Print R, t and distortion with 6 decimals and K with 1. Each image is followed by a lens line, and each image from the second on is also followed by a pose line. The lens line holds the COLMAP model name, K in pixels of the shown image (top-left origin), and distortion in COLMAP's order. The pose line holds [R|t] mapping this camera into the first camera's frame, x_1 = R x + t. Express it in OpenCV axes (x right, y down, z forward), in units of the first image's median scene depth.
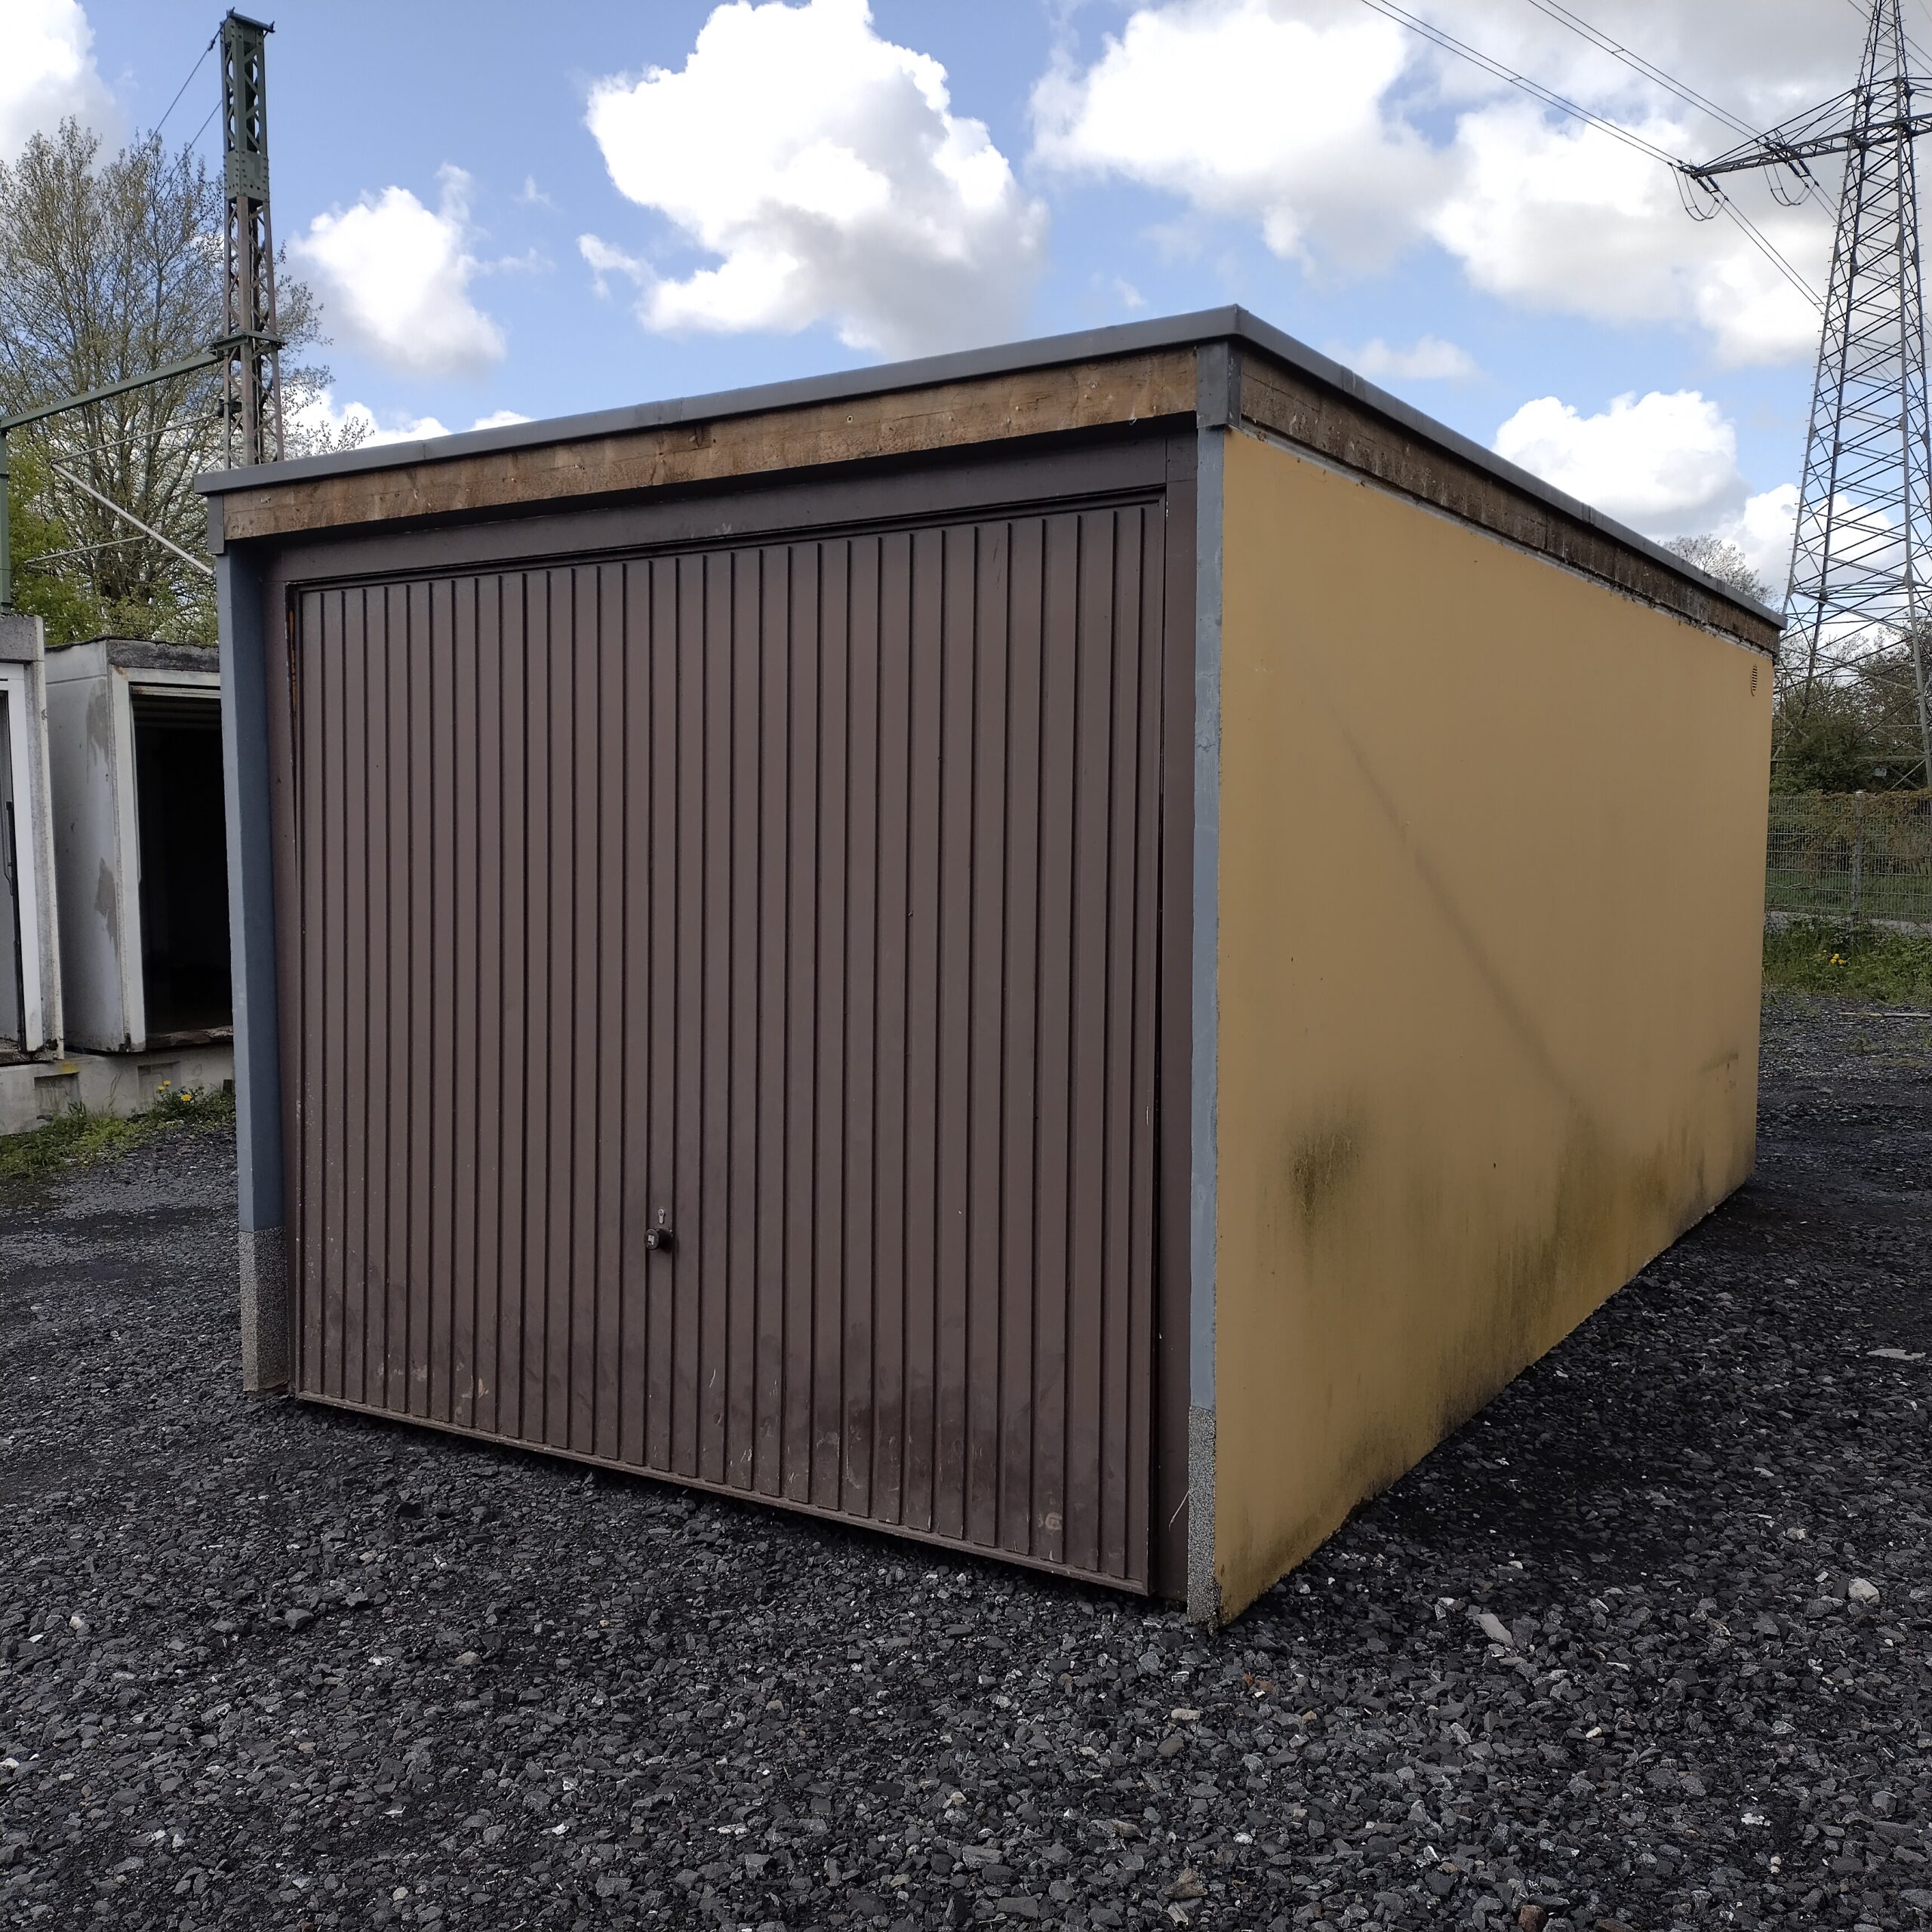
lens RADIAL K [[1906.7, 0, 963.2], [0, 1906.7, 970.5], [0, 0, 1]] dist [0.006078, 0.000000]
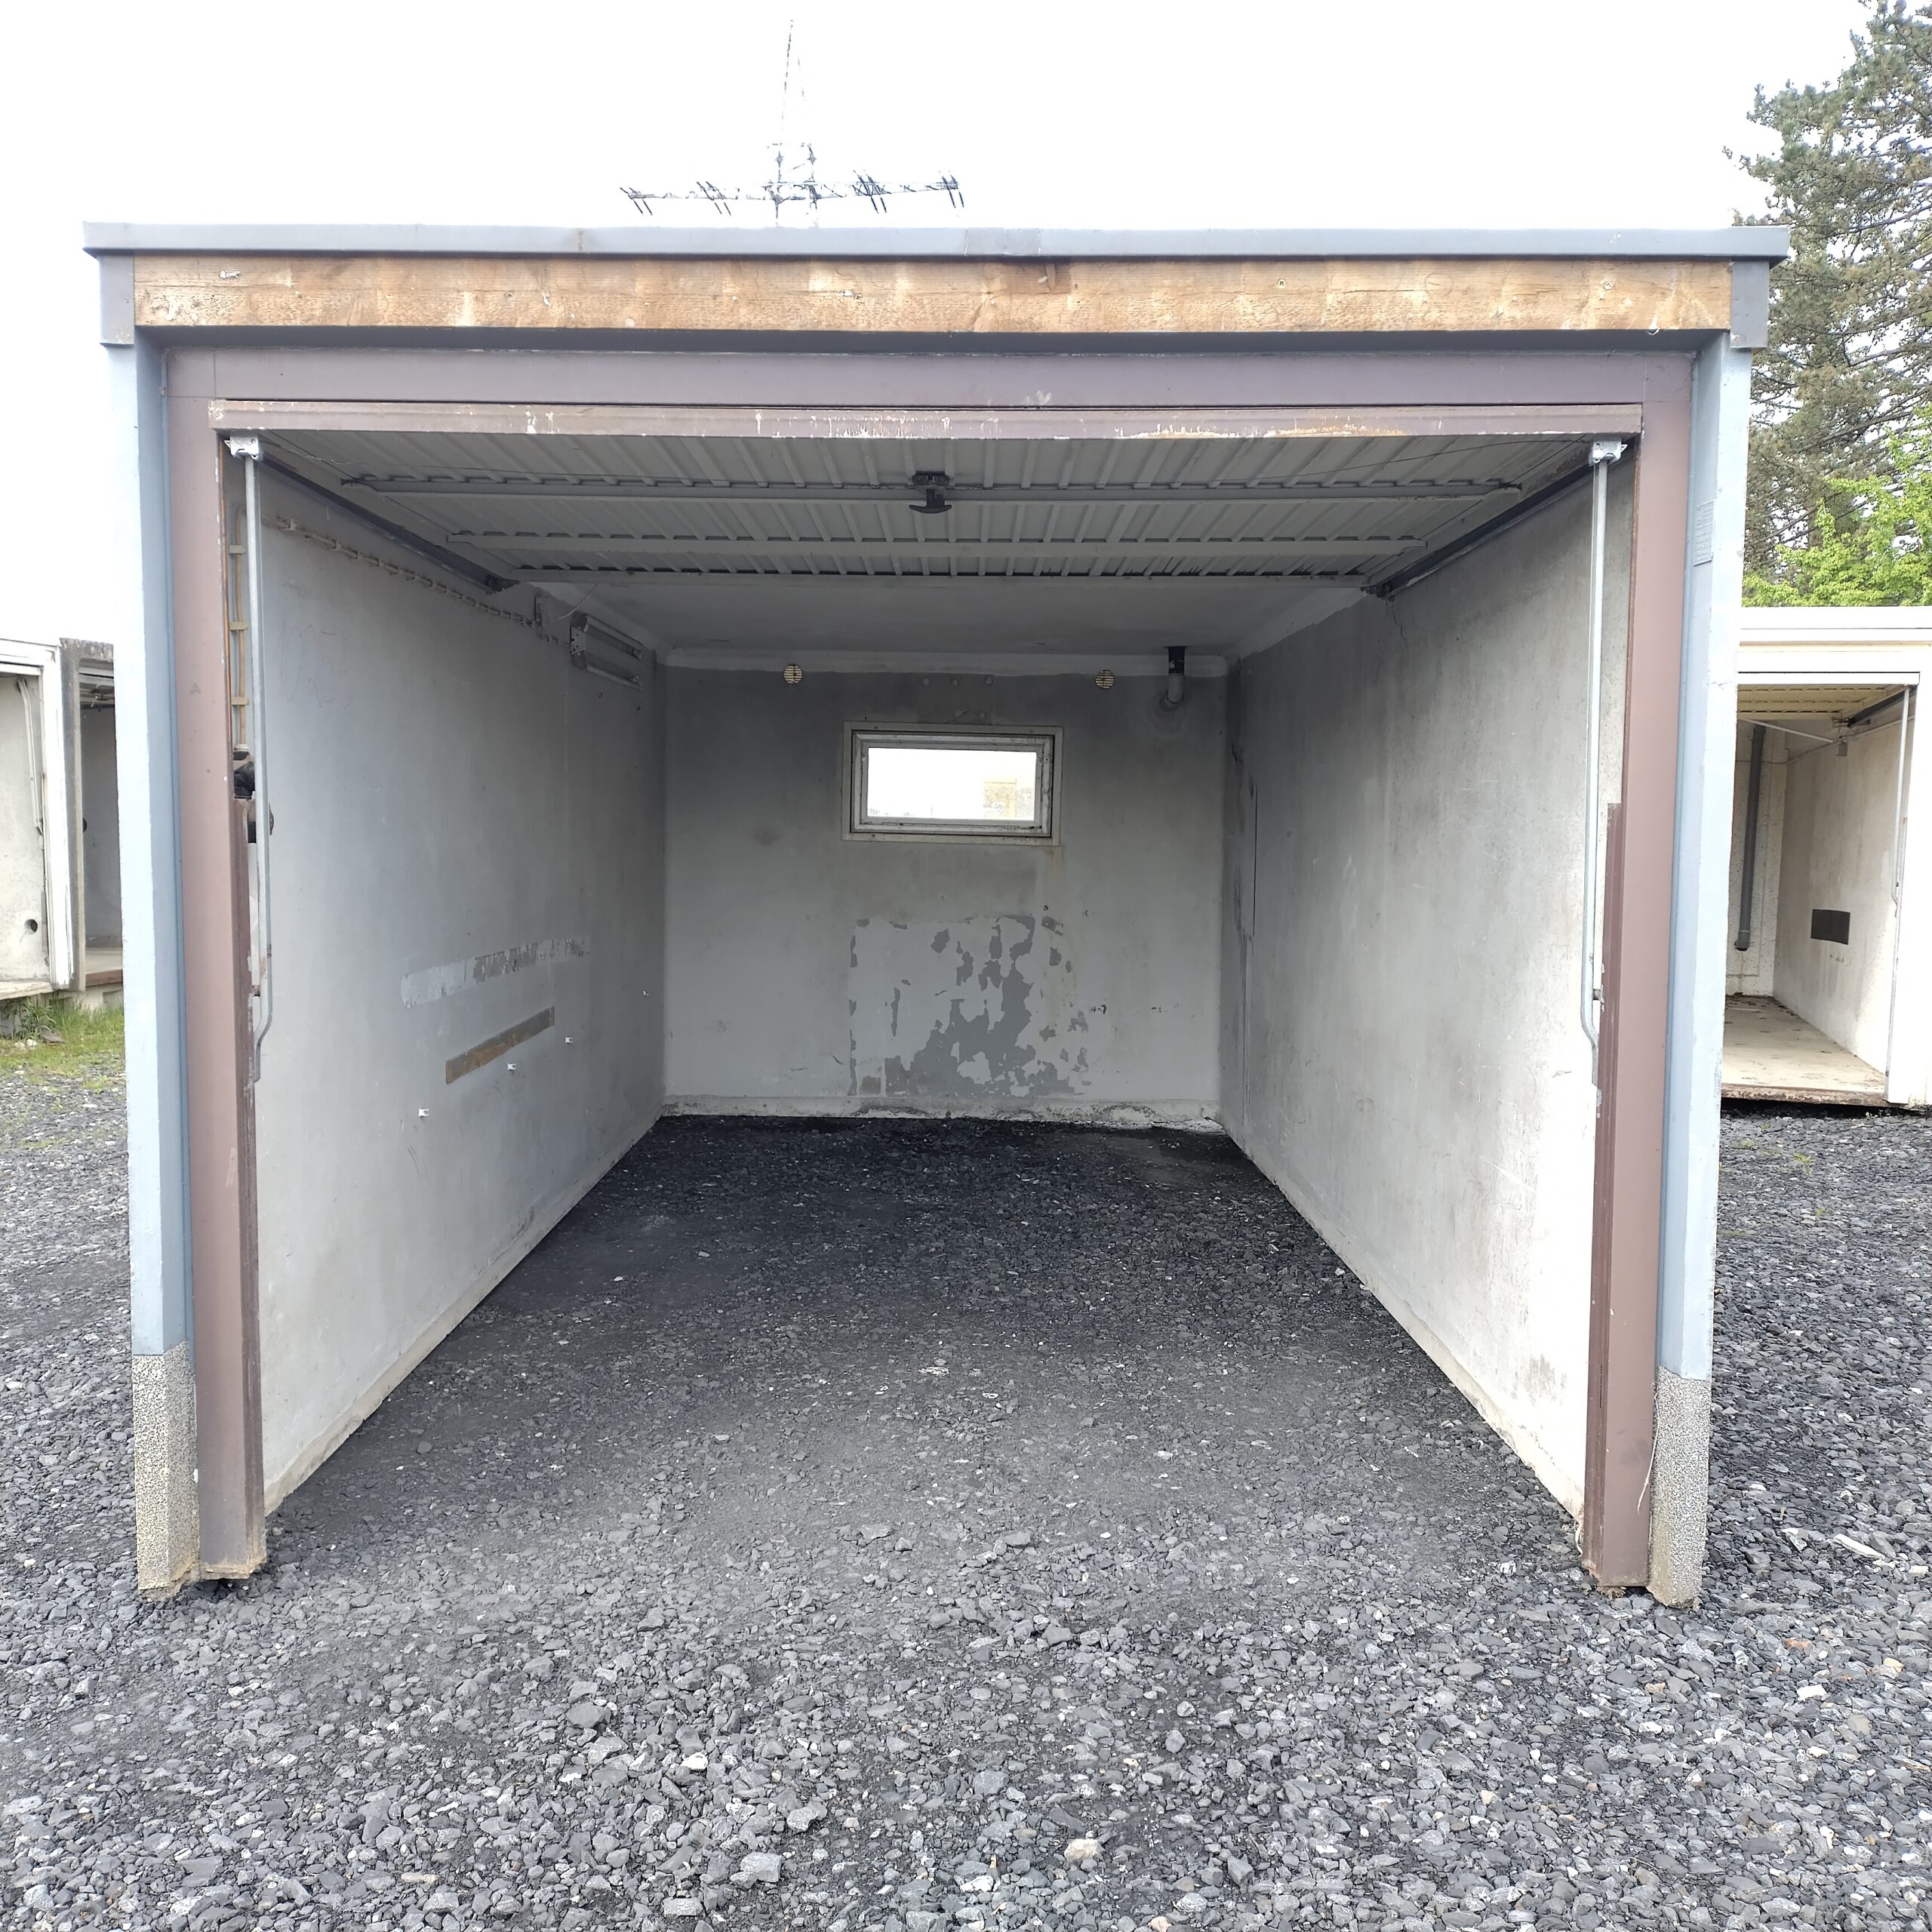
lens RADIAL K [[1906.7, 0, 963.5], [0, 1906.7, 983.7], [0, 0, 1]] dist [0.006078, 0.000000]
pose [[0.846682, -0.037809, 0.530755, -0.588596], [0.032908, 0.999284, 0.018688, 0.001546], [-0.531081, 0.001643, 0.847319, 0.327234]]
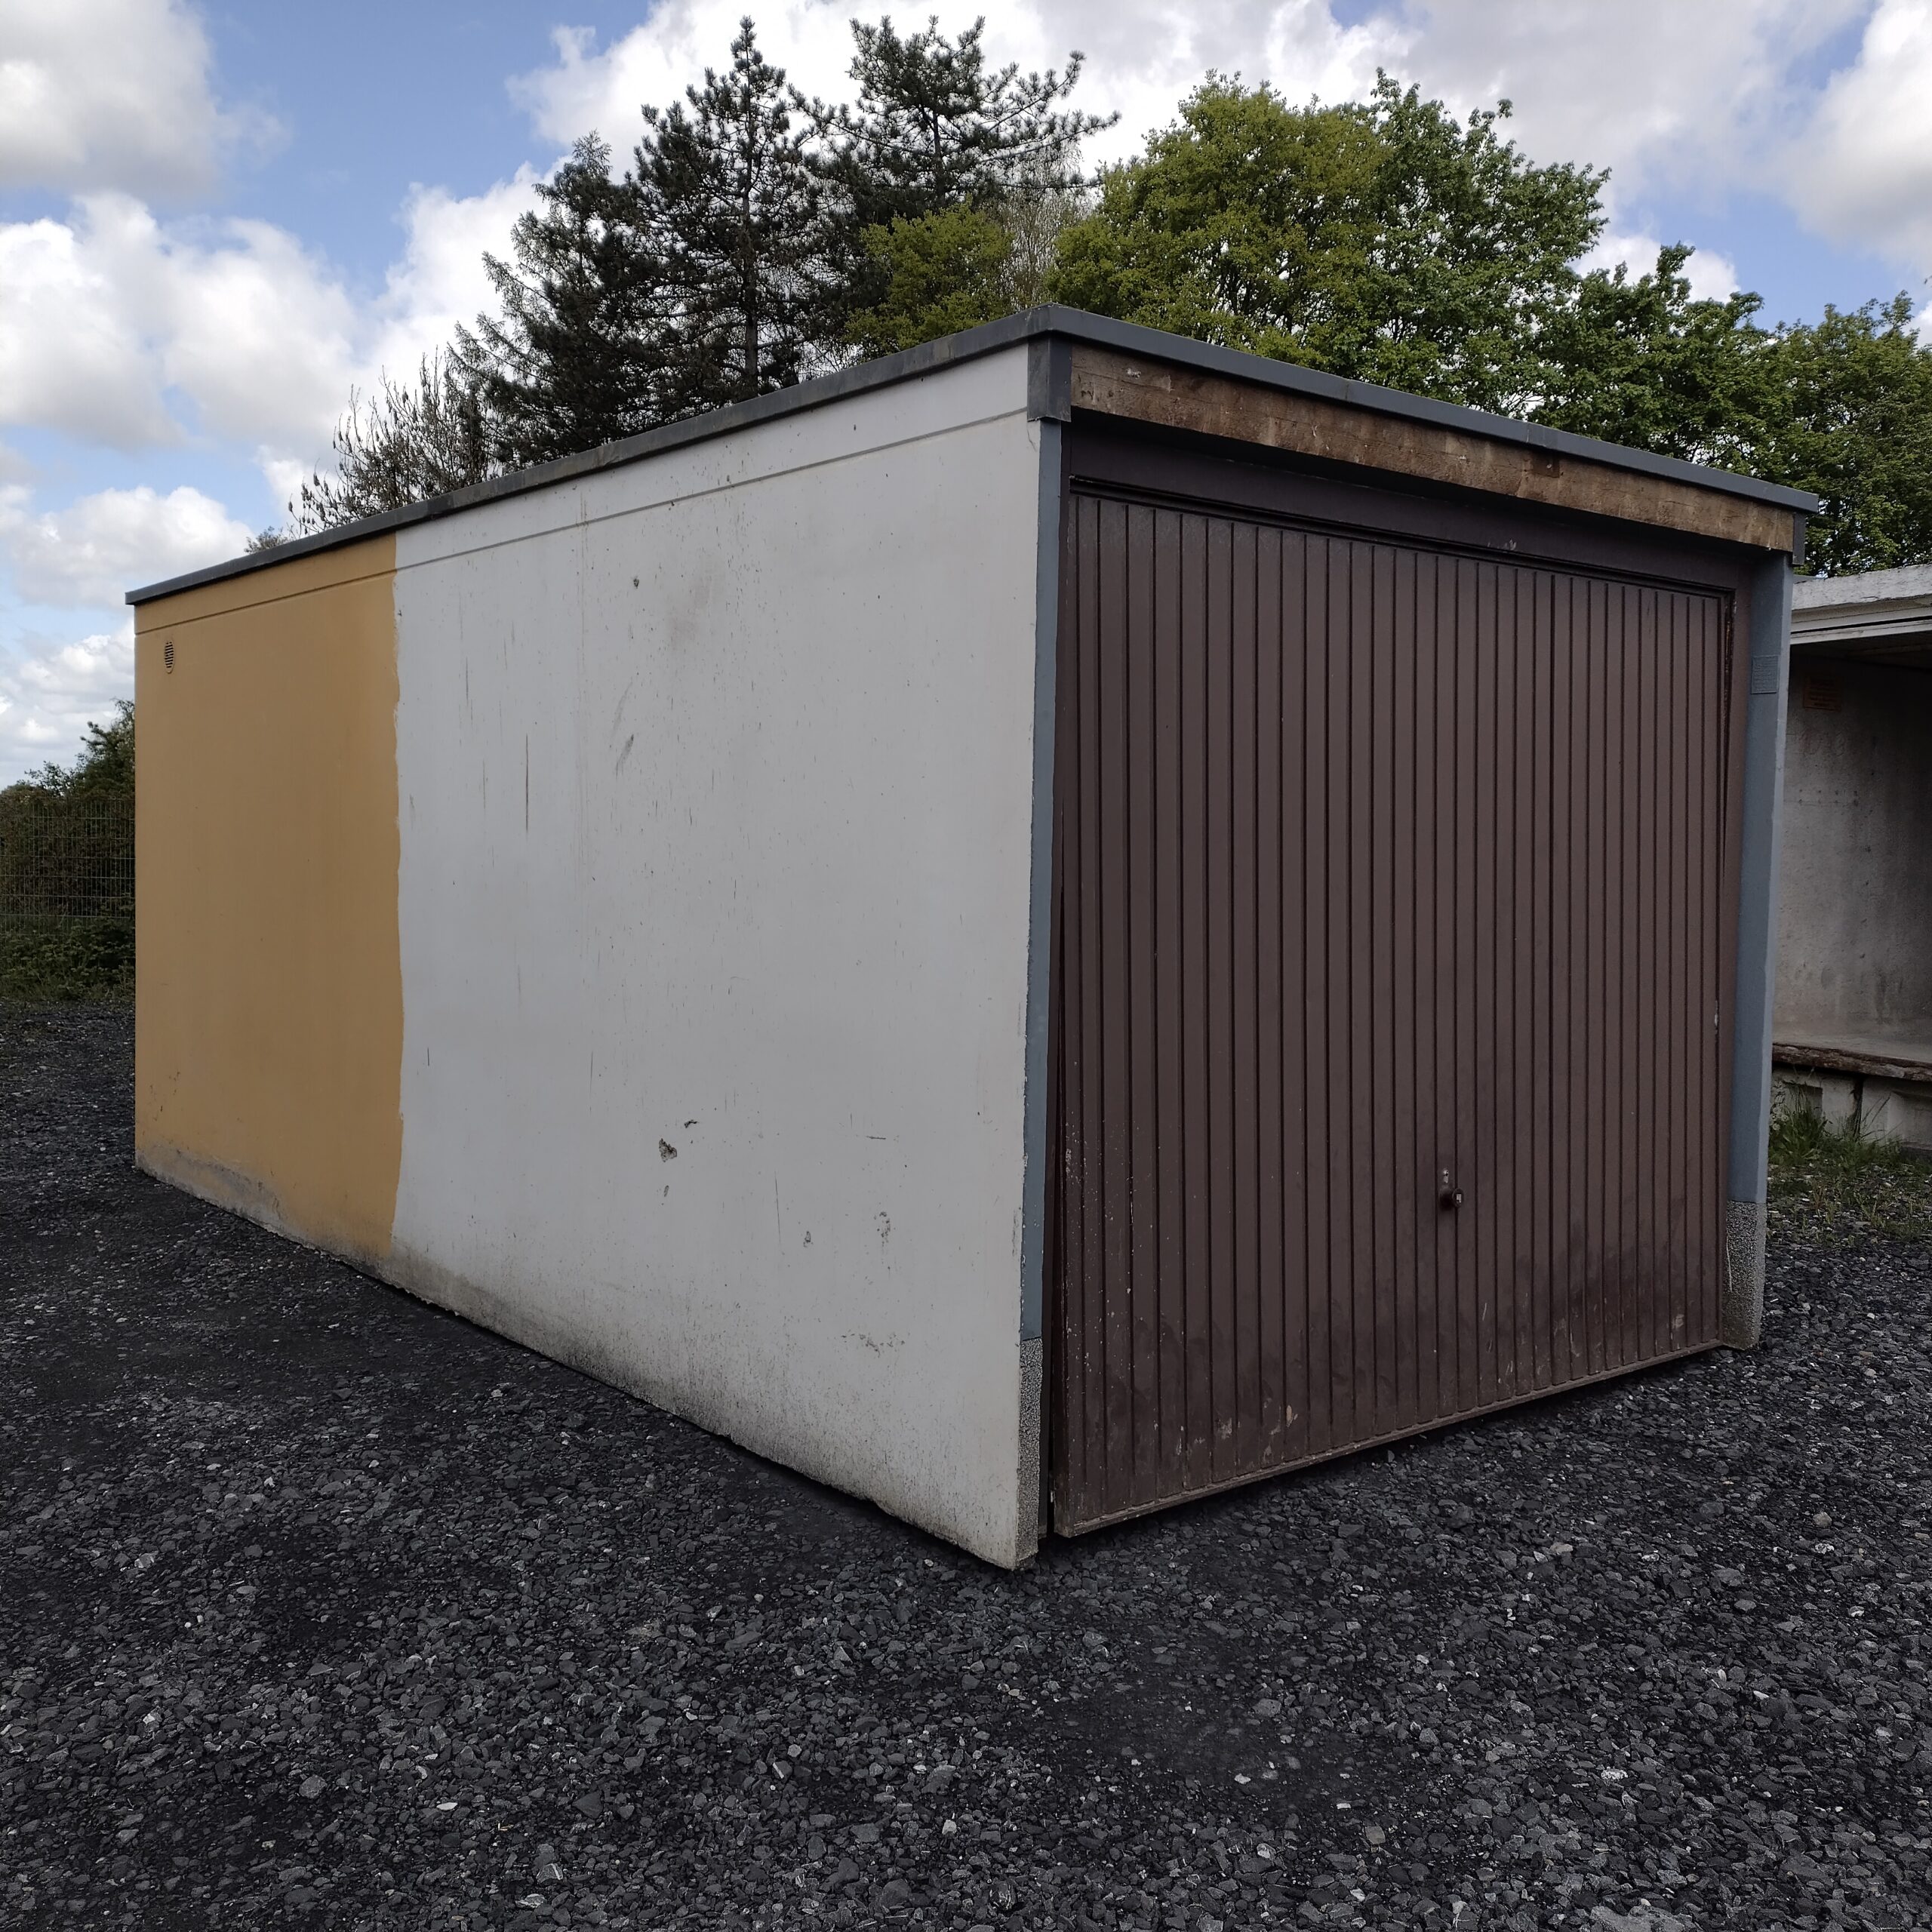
lens RADIAL K [[1906.7, 0, 949.1], [0, 1906.7, 962.1], [0, 0, 1]] dist [0.006078, 0.000000]
pose [[0.324498, -0.051222, 0.944498, -1.300179], [0.059733, 0.997649, 0.033582, -0.043579], [-0.943998, 0.045521, 0.326795, 0.947895]]
